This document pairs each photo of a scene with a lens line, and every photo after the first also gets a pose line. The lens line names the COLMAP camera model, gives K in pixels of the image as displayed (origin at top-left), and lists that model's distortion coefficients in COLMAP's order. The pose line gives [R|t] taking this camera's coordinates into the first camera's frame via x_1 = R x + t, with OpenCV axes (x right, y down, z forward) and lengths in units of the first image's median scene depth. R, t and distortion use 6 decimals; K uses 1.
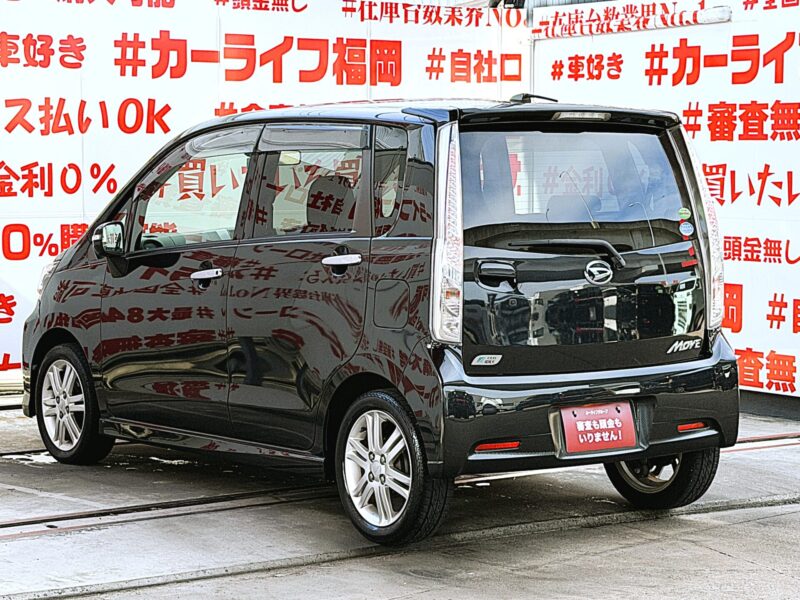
lens RADIAL K [[2060.7, 0, 382.8], [0, 2060.7, 295.6], [0, 0, 1]] dist [0.103468, 0.000000]
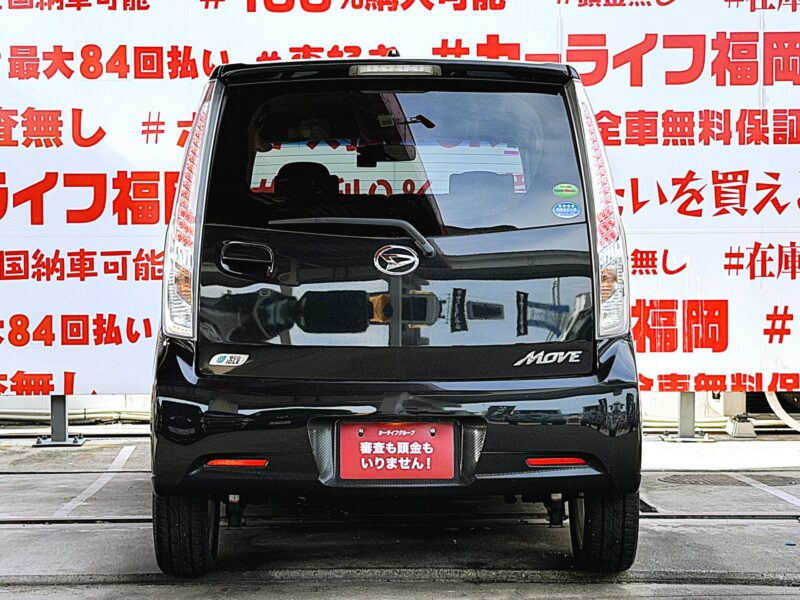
lens RADIAL K [[2060.7, 0, 395.7], [0, 2060.7, 303.1], [0, 0, 1]] dist [0.103468, 0.000000]
pose [[0.814154, 0.009688, -0.580568, 0.555360], [-0.033857, 0.998952, -0.030810, 0.029672], [0.579661, 0.044740, 0.813628, 0.327789]]
